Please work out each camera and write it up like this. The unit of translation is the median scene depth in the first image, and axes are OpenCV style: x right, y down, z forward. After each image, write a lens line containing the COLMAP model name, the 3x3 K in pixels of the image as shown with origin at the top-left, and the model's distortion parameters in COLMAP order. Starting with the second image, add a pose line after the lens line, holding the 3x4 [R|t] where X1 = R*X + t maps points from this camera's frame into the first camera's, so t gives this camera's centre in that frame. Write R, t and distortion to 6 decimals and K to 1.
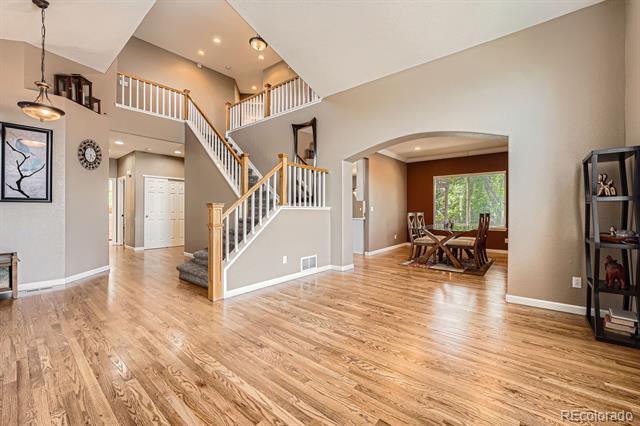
lens RADIAL K [[255.8, 0, 323.3], [0, 255.8, 211.4], [0, 0, 1]] dist [-0.012887, -0.000279]
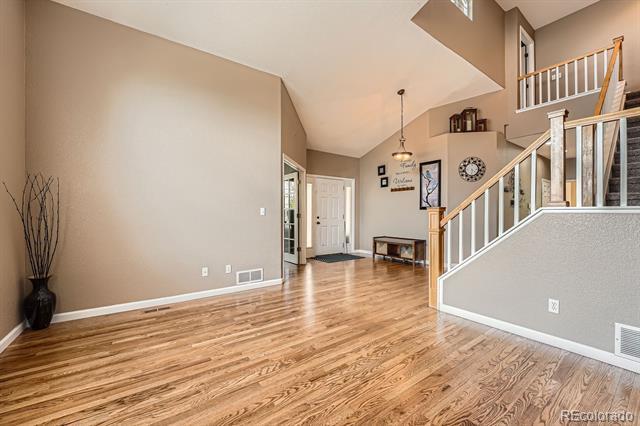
lens RADIAL K [[255.8, 0, 321.9], [0, 255.8, 212.2], [0, 0, 1]] dist [-0.012887, -0.000279]
pose [[-0.239773, -0.008625, -0.970791, 0.757287], [-0.006571, 0.999952, -0.007261, -0.003988], [0.970807, 0.004639, -0.239818, 0.999734]]
